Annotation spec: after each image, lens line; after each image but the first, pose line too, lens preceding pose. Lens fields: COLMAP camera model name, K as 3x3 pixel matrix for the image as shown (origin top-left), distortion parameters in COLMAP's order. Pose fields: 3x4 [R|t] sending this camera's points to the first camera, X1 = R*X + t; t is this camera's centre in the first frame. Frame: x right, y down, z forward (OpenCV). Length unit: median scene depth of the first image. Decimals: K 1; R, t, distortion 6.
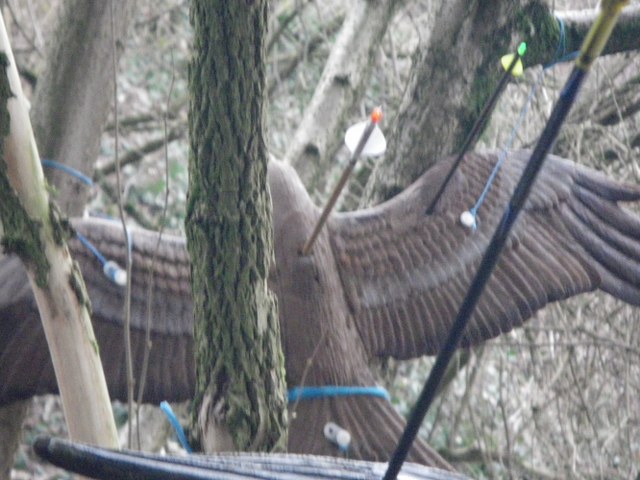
lens RADIAL K [[2611.3, 0, 320.0], [0, 2611.3, 240.0], [0, 0, 1]] dist [0.027996, -0.582757]
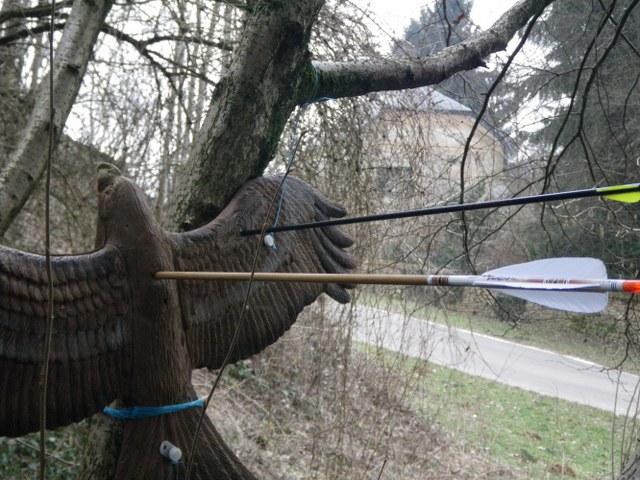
lens RADIAL K [[1083.2, 0, 320.0], [0, 1083.2, 240.0], [0, 0, 1]] dist [0.013059, 0.012182]
pose [[0.893936, 0.082533, 0.440531, -0.134712], [-0.132983, 0.987480, 0.084849, -0.052476], [-0.428013, -0.134432, 0.893719, 0.582429]]
